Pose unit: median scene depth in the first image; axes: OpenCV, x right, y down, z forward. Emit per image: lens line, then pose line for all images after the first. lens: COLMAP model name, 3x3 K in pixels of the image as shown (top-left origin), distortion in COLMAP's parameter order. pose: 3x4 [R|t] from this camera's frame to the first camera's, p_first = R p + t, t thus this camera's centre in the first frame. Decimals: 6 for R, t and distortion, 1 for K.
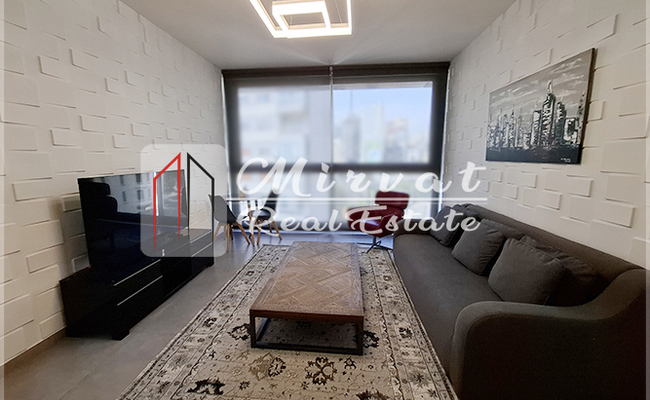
lens RADIAL K [[256.4, 0, 323.9], [0, 256.4, 196.5], [0, 0, 1]] dist [-0.002694, 0.000697]
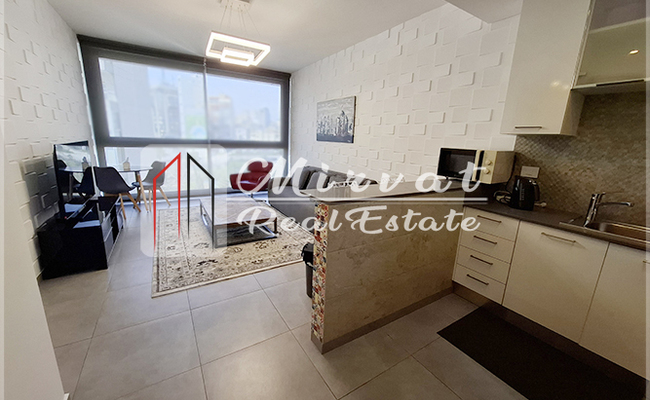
lens RADIAL K [[256.4, 0, 325.9], [0, 256.4, 197.7], [0, 0, 1]] dist [-0.002694, 0.000697]
pose [[0.795942, -0.101206, 0.596853, -0.552658], [0.051857, 0.993701, 0.099343, 0.103645], [-0.603148, -0.048120, 0.796176, -0.627227]]
